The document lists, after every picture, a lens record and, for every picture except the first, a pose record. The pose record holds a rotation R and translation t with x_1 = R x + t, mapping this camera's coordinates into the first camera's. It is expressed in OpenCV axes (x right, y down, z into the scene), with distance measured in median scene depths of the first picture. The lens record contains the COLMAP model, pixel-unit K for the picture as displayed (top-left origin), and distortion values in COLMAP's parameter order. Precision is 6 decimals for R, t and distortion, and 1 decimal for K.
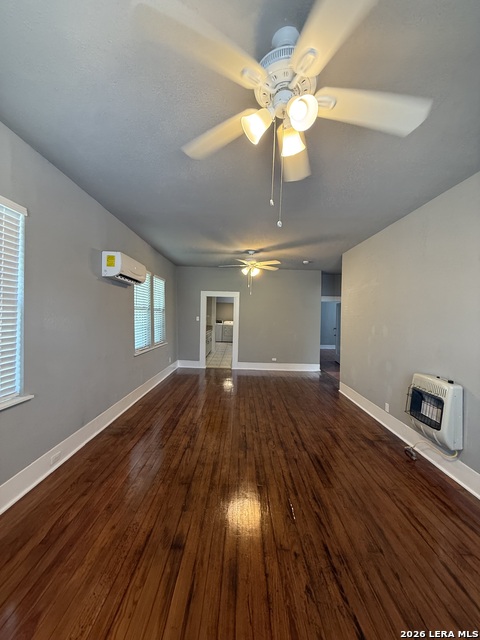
lens RADIAL K [[255.3, 0, 240.3], [0, 255.3, 319.0], [0, 0, 1]] dist [0.000021, -0.000130]
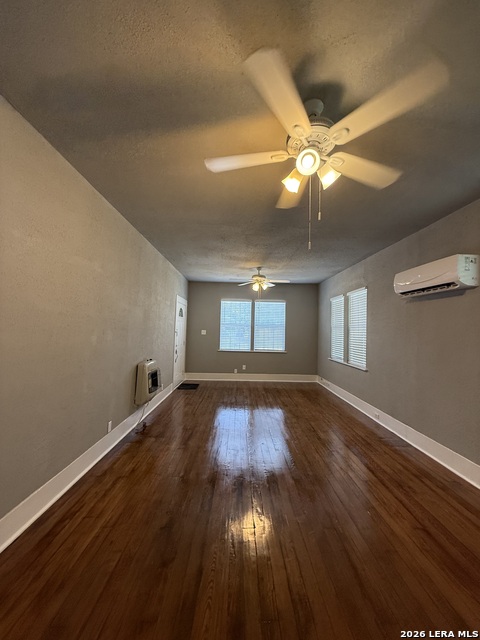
lens RADIAL K [[255.3, 0, 239.4], [0, 255.3, 318.9], [0, 0, 1]] dist [0.000021, -0.000130]
pose [[-0.998660, -0.051289, -0.006944, 0.177799], [-0.051029, 0.998137, -0.033438, -0.003709], [0.008646, -0.033039, -0.999417, 1.936047]]
